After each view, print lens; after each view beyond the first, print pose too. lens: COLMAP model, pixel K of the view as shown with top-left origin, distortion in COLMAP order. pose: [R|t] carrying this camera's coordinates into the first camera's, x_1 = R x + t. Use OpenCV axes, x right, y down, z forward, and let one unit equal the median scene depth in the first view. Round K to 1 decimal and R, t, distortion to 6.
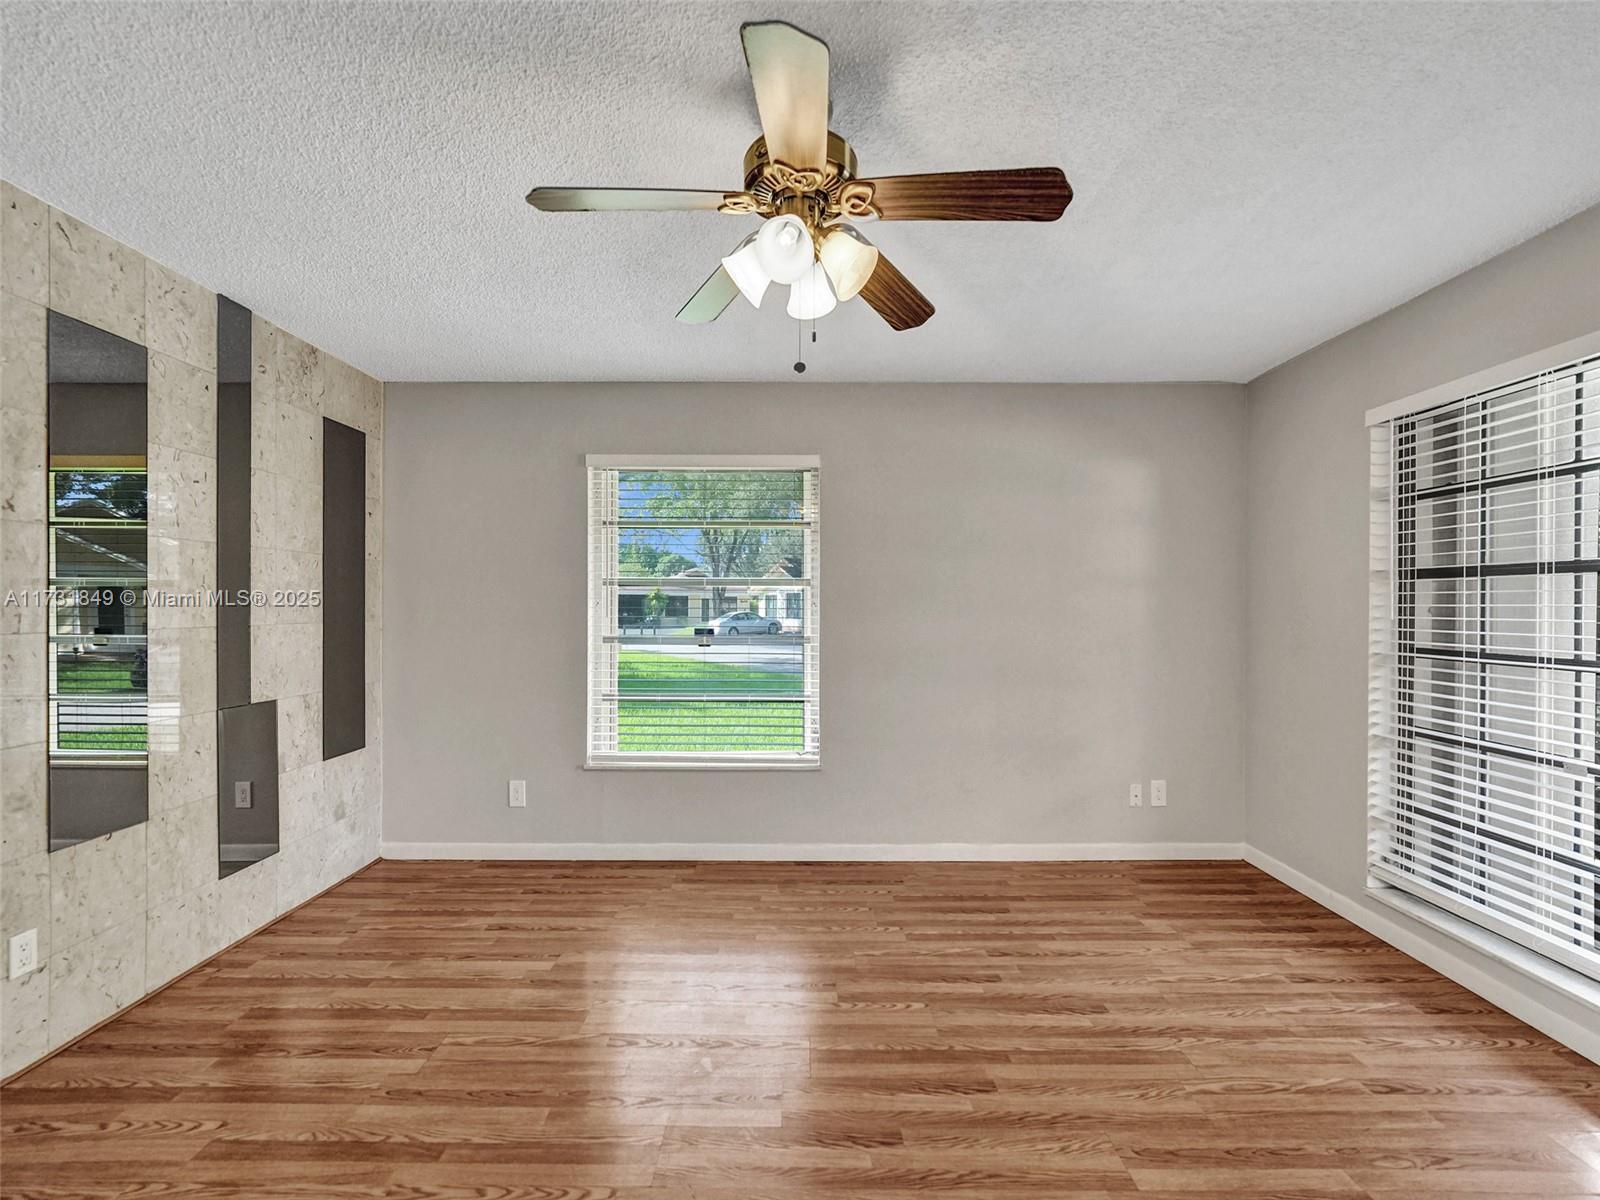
lens RADIAL K [[660.9, 0, 794.1], [0, 660.9, 606.9], [0, 0, 1]] dist [-0.006889, 0.000831]
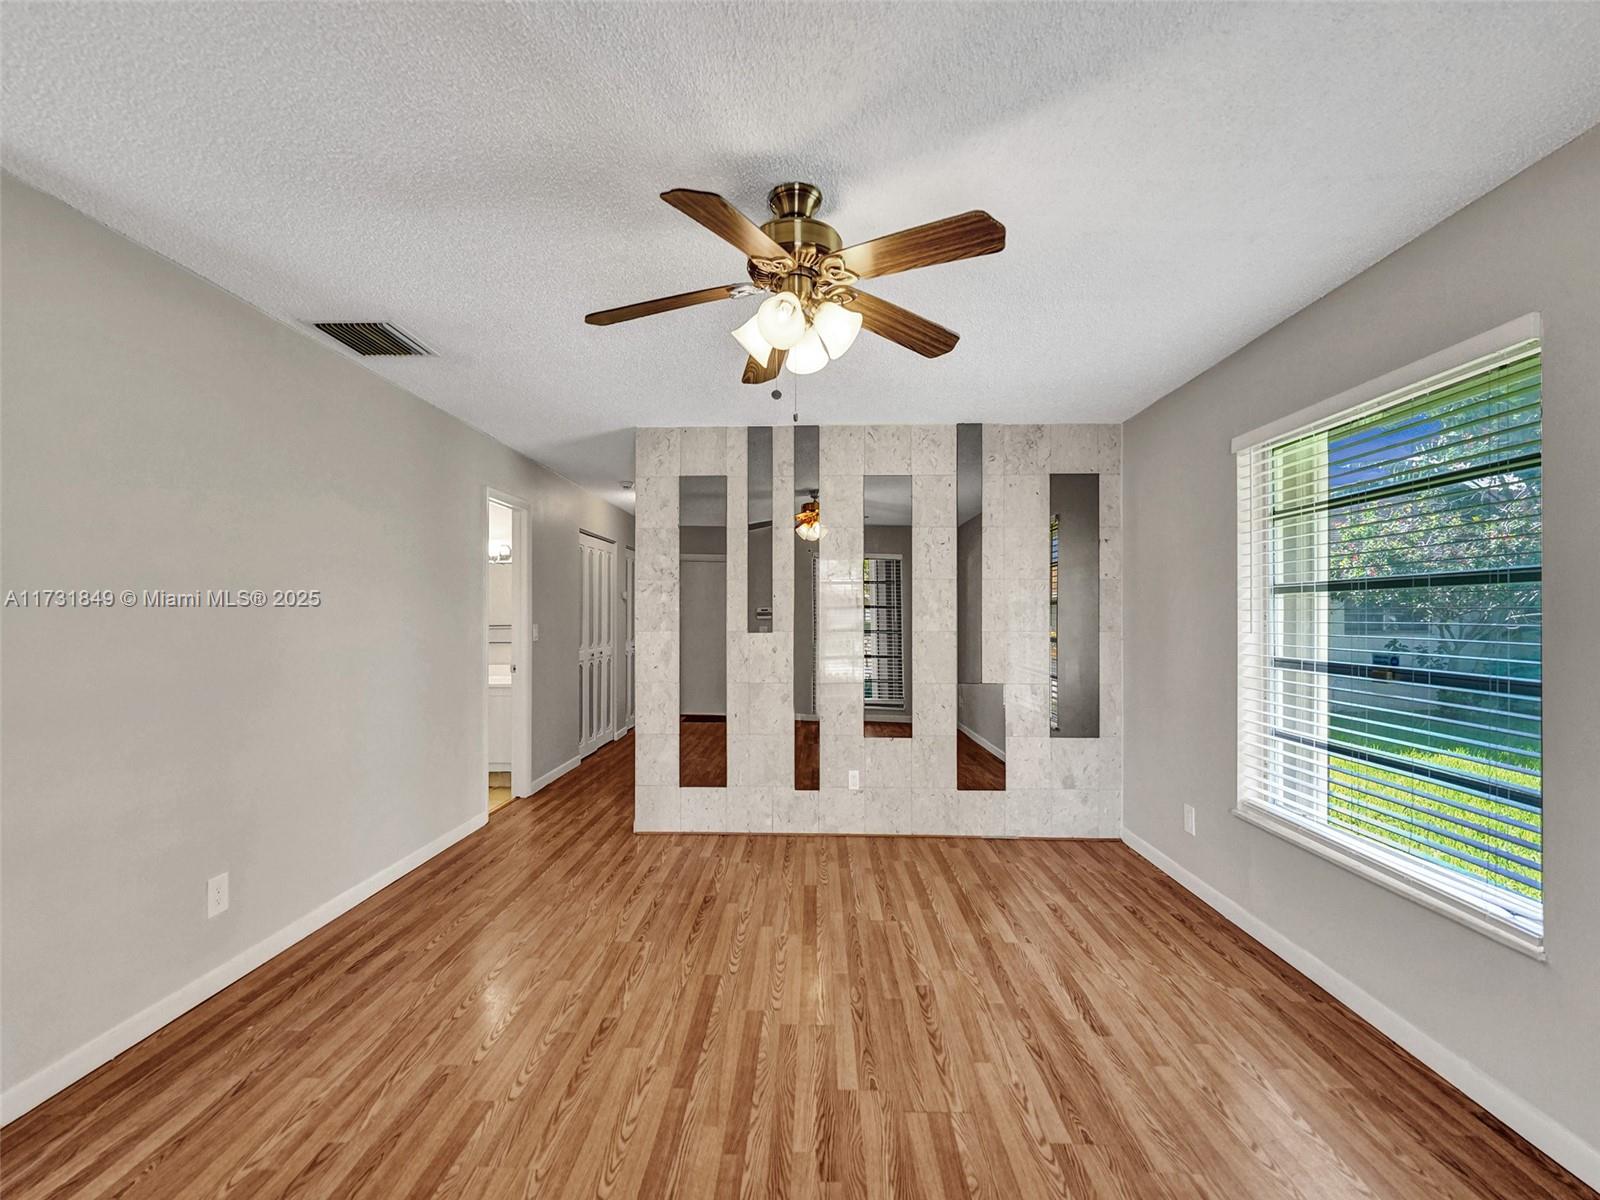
lens RADIAL K [[660.9, 0, 794.1], [0, 660.9, 606.9], [0, 0, 1]] dist [-0.006889, 0.000831]
pose [[-0.026383, -0.014929, -0.999540, 0.690107], [-0.003730, 0.999883, -0.014836, -0.003122], [0.999645, 0.003337, -0.026436, 0.597478]]
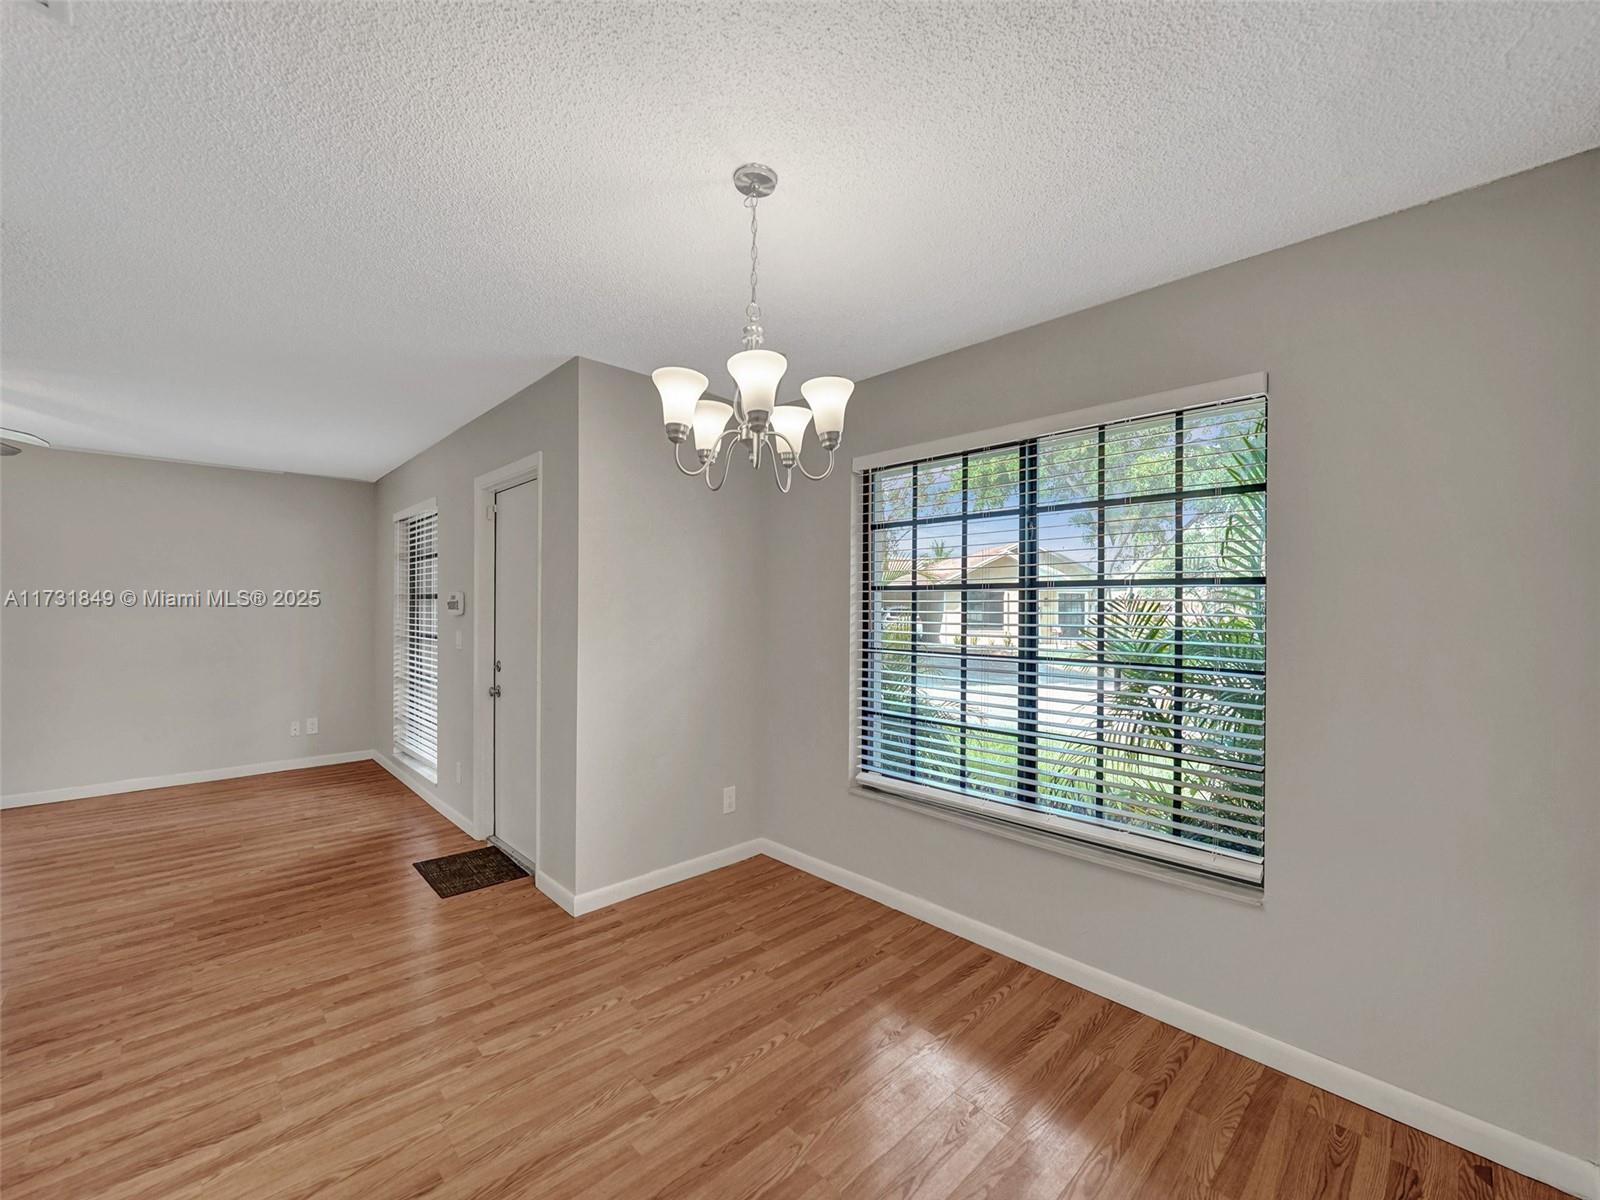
lens RADIAL K [[657.3, 0, 790.4], [0, 657.3, 610.2], [0, 0, 1]] dist [-0.005515, -0.000133]
pose [[0.724131, 0.002008, 0.689659, 0.369298], [-0.003349, 0.999994, 0.000605, -0.013927], [-0.689654, -0.002748, 0.724134, -1.276757]]
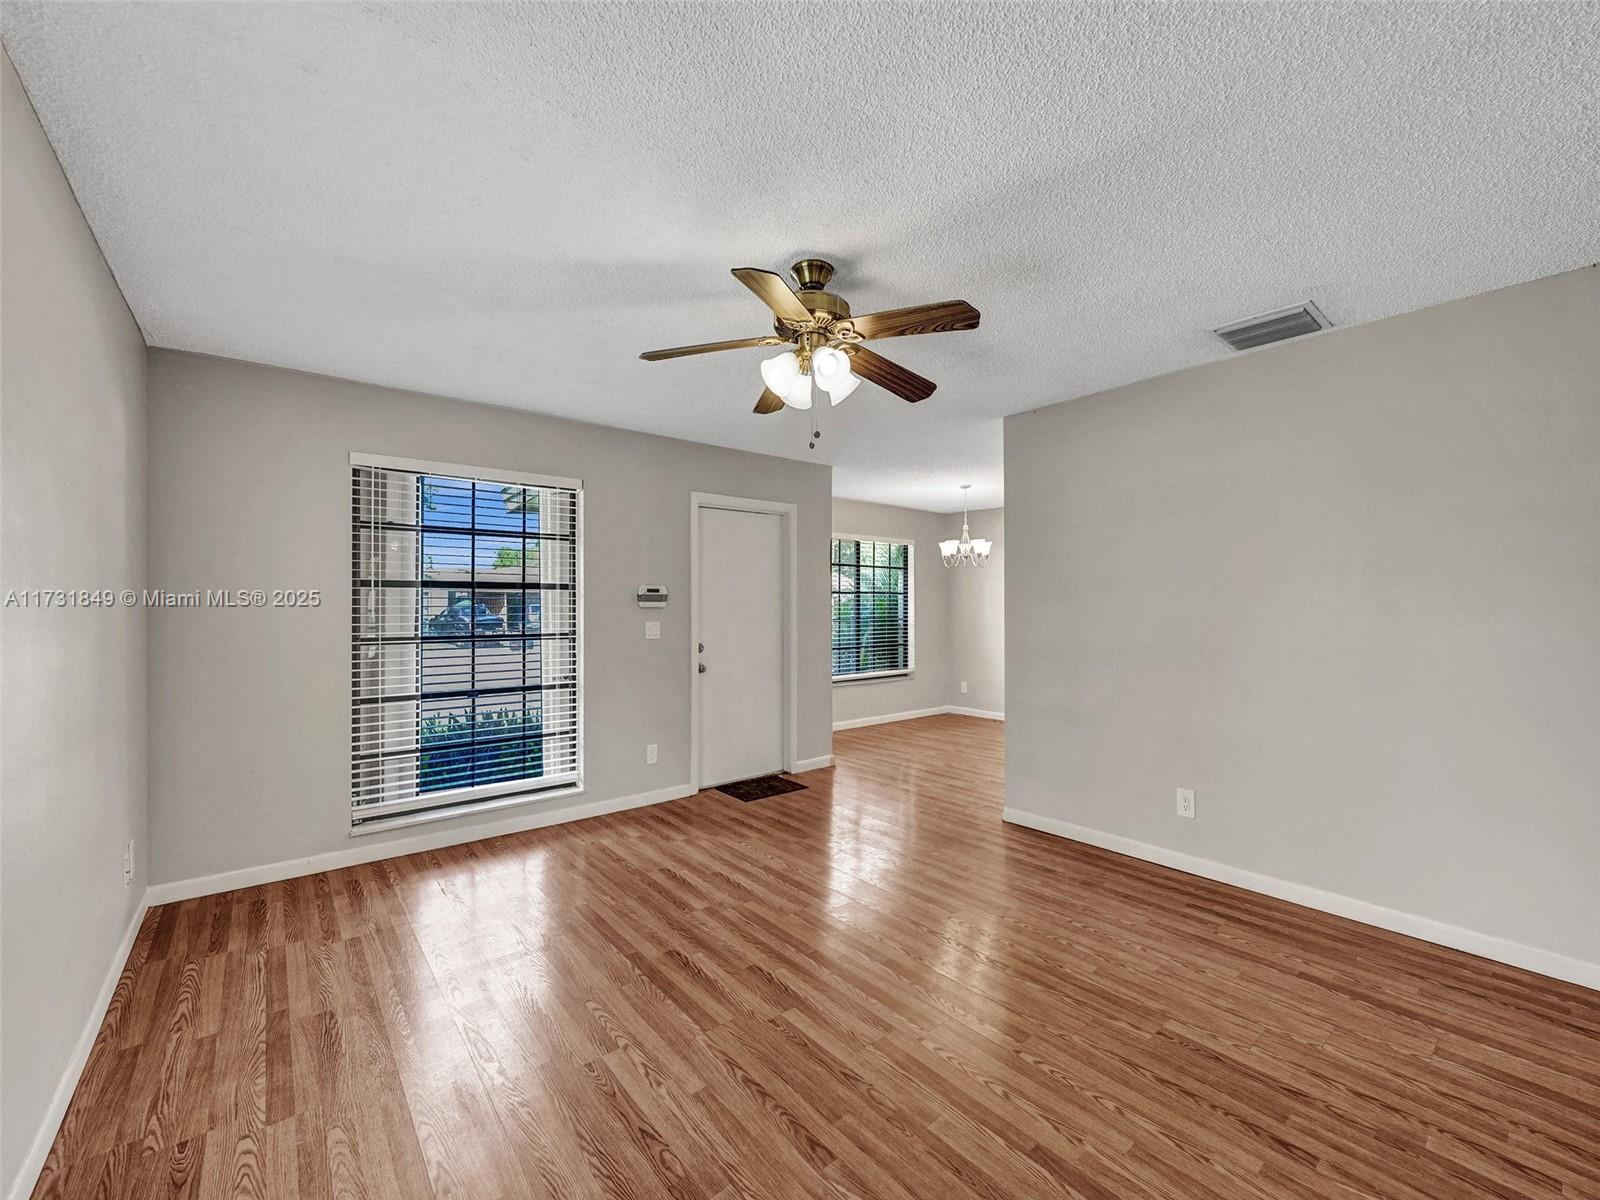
lens RADIAL K [[656.9, 0, 803.0], [0, 656.9, 609.5], [0, 0, 1]] dist [-0.005681, 0.000138]
pose [[-0.641459, -0.002314, 0.767154, -0.639853], [0.003880, 0.999973, 0.006260, -0.001745], [-0.767147, 0.006992, -0.641433, 1.135097]]
